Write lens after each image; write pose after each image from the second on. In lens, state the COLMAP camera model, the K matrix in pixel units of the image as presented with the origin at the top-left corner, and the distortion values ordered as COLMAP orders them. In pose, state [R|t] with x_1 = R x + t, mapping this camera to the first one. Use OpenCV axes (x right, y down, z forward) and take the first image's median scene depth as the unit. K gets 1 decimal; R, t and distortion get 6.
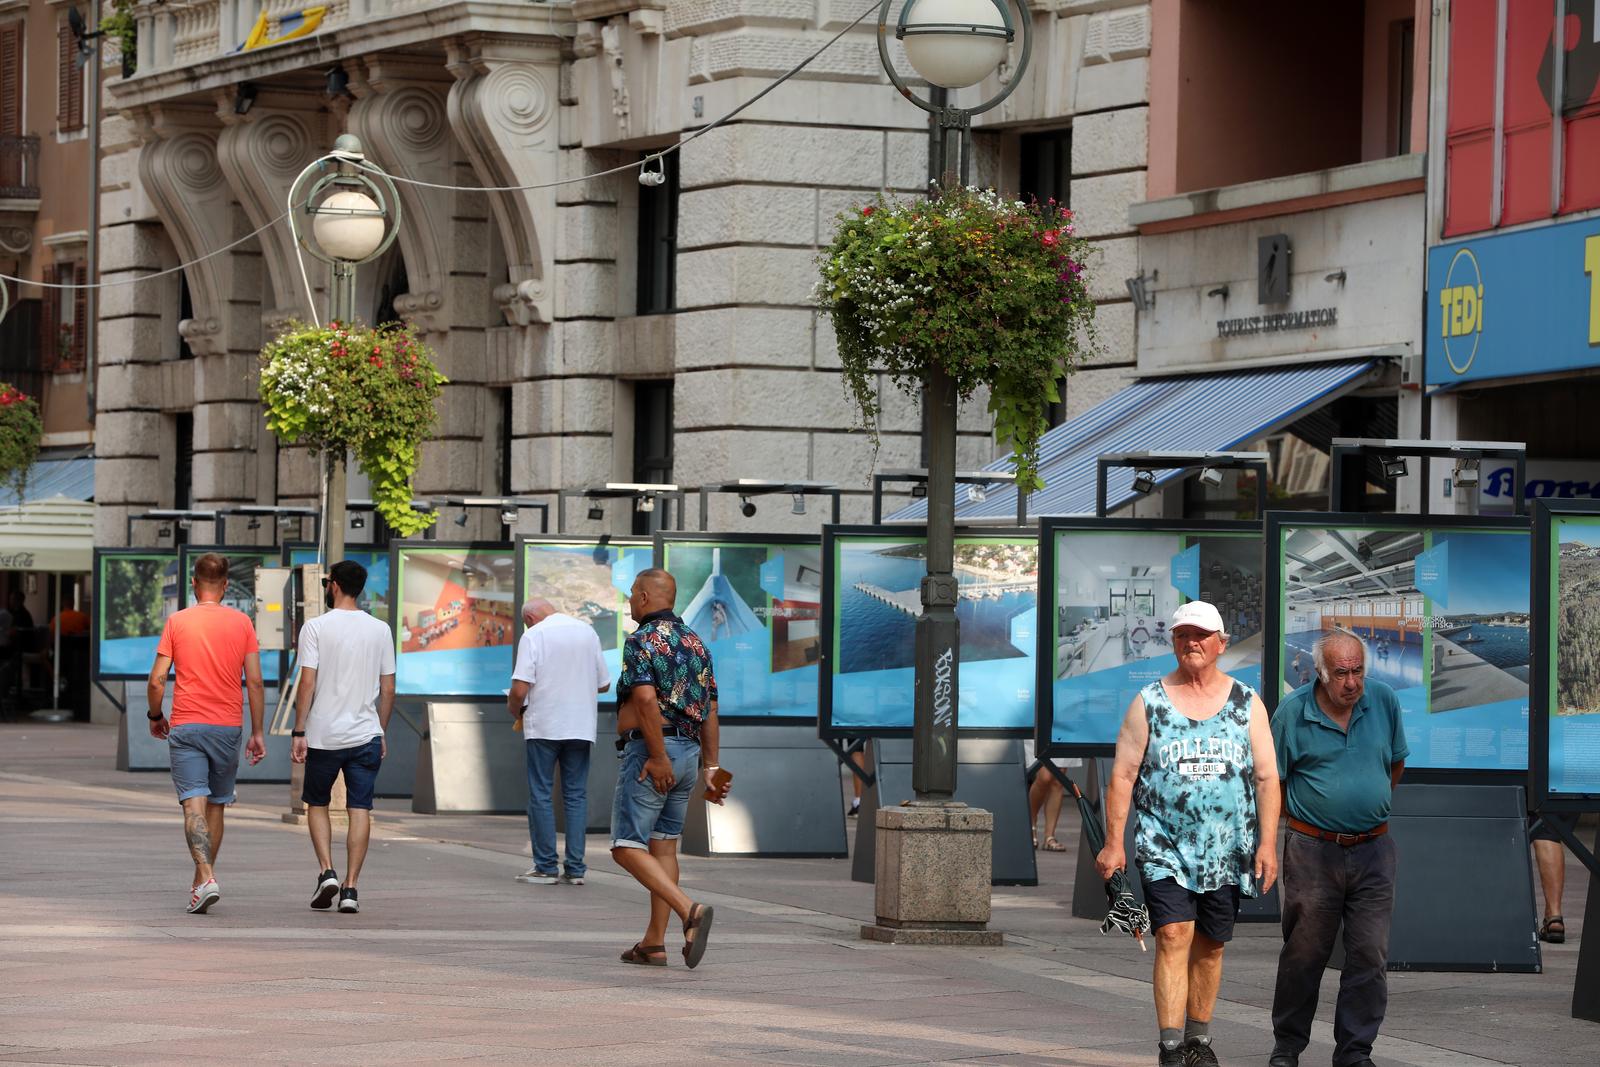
lens RADIAL K [[5451.8, 0, 799.2], [0, 5451.8, 510.2], [0, 0, 1]] dist [0.252916, 1.625351]
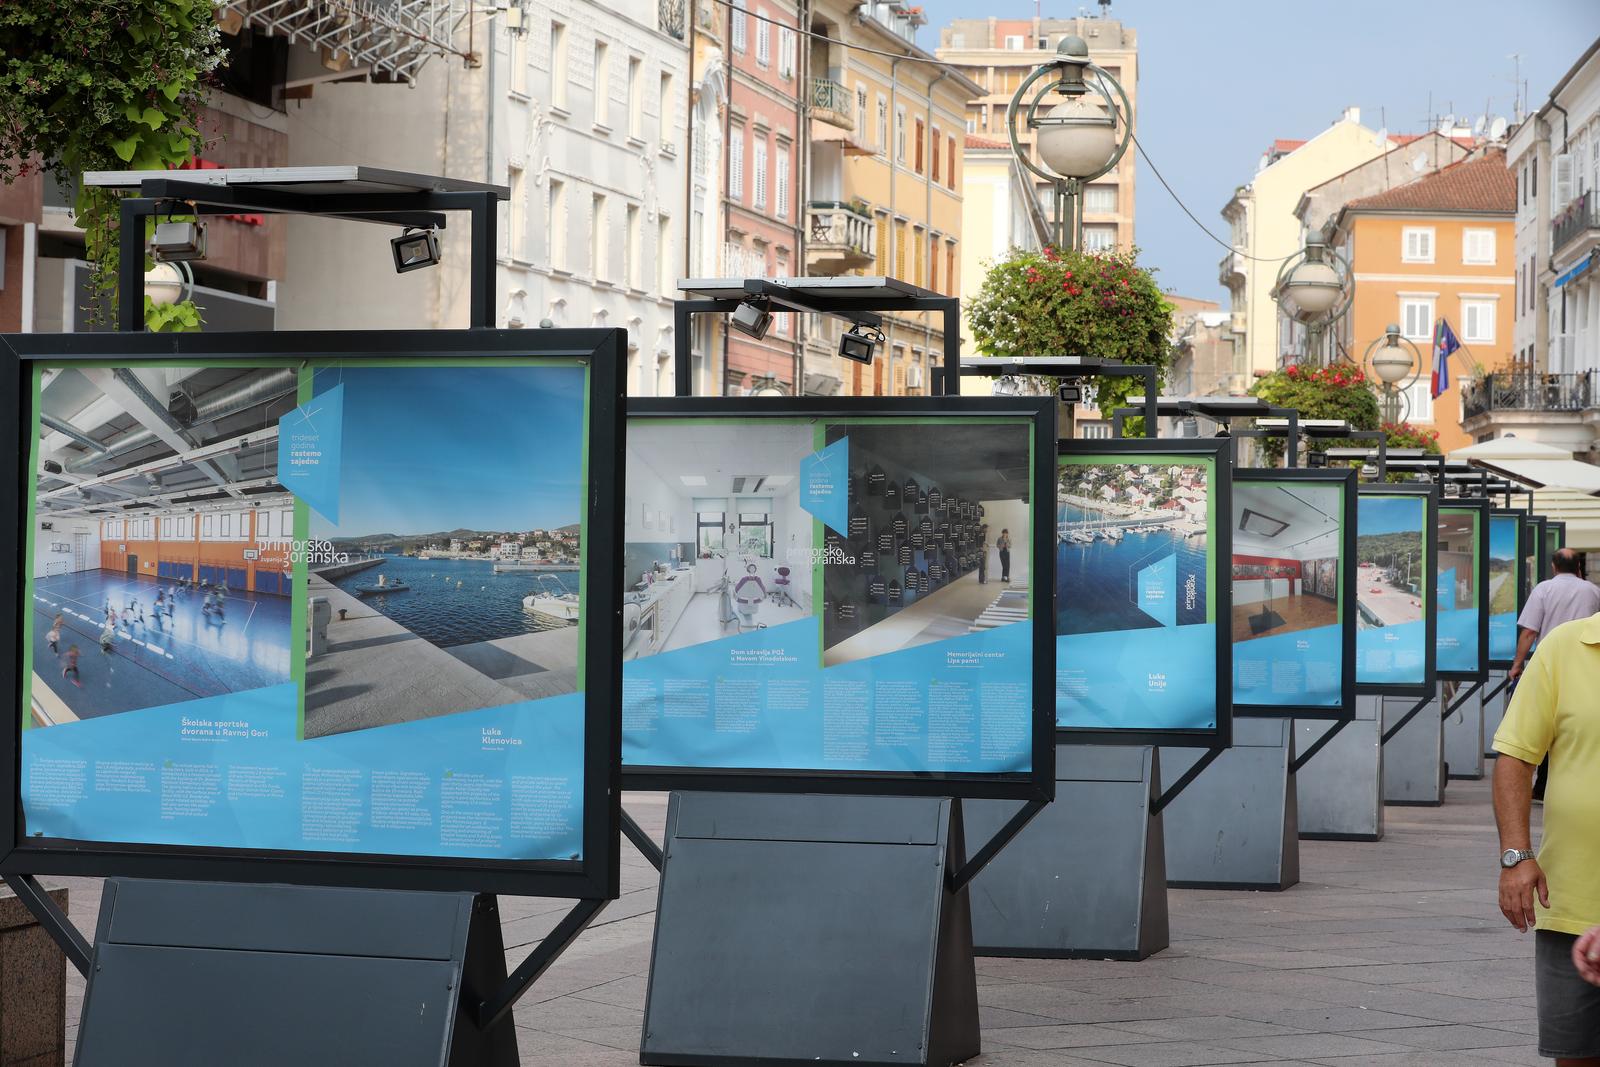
lens RADIAL K [[3904.4, 0, 799.2], [0, 3904.4, 586.3], [0, 0, 1]] dist [-0.168935, 0.374729]
pose [[0.864726, -0.003748, -0.502231, 0.284737], [0.011740, 0.999850, 0.012753, 0.017055], [0.502107, -0.016924, 0.864640, 0.628158]]
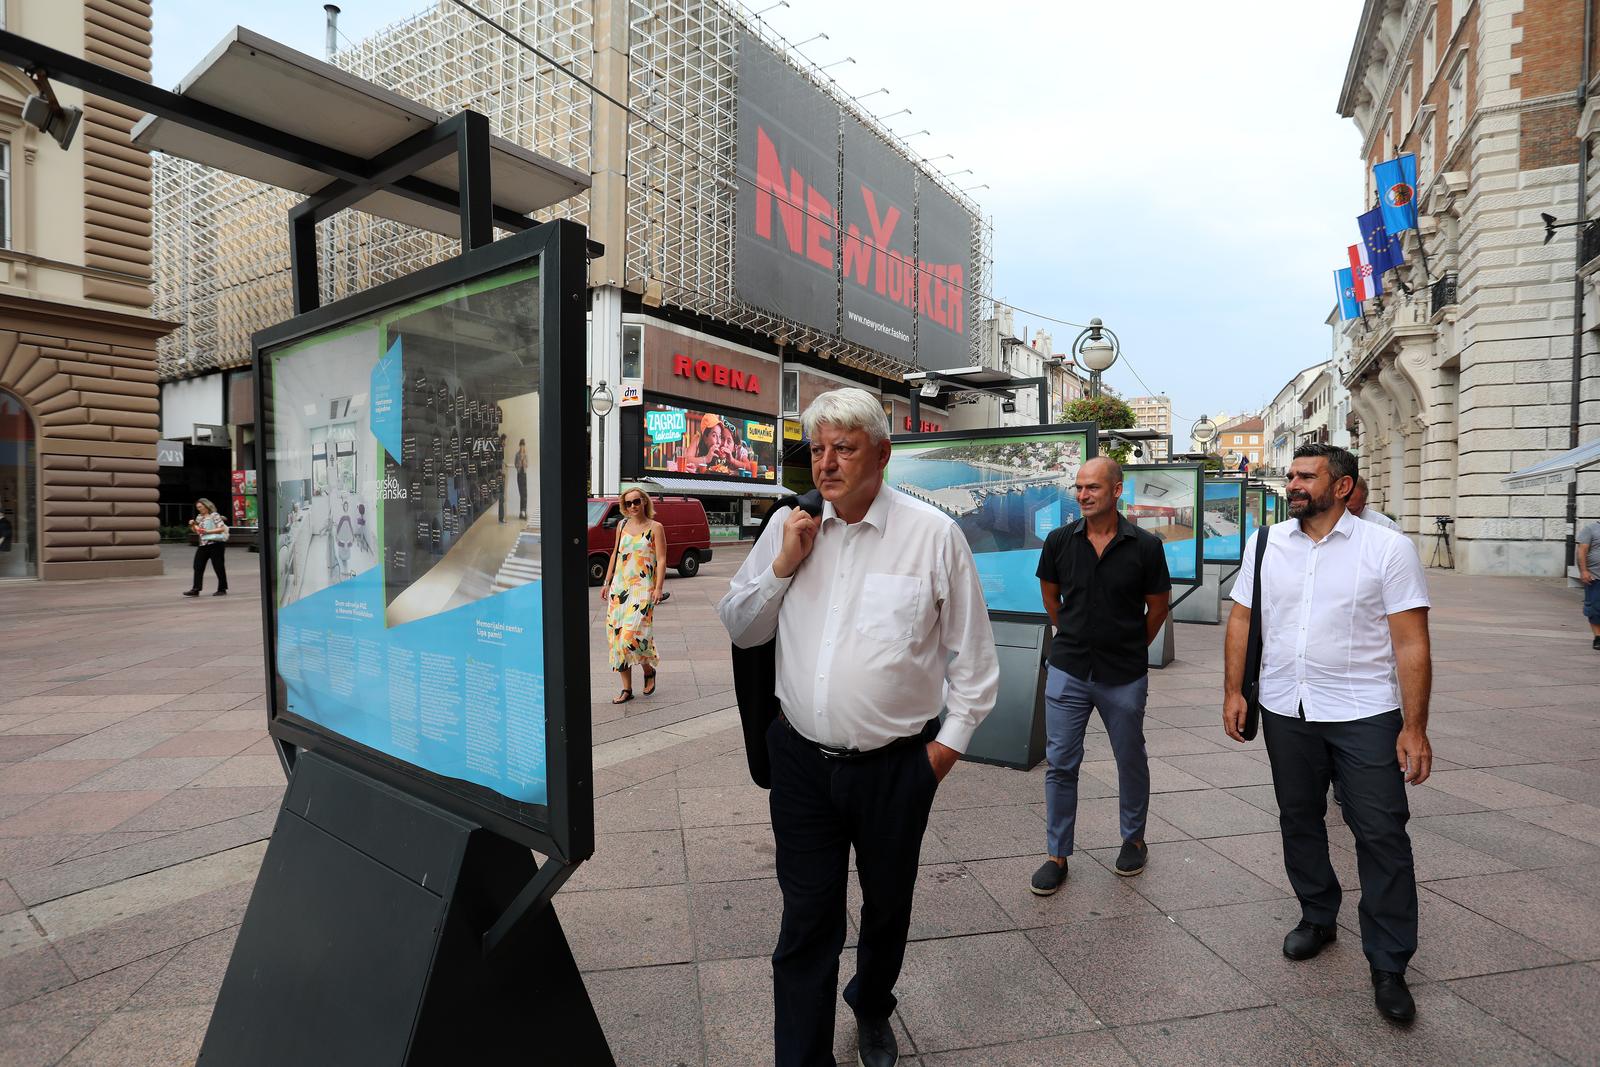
lens RADIAL K [[801.3, 0, 800.0], [0, 801.3, 533.5], [0, 0, 1]] dist [-0.092652, 0.052644]
pose [[0.637753, 0.002032, -0.770238, 0.147261], [0.022800, 0.999509, 0.021515, 0.022496], [0.769903, -0.031283, 0.637393, 0.985903]]
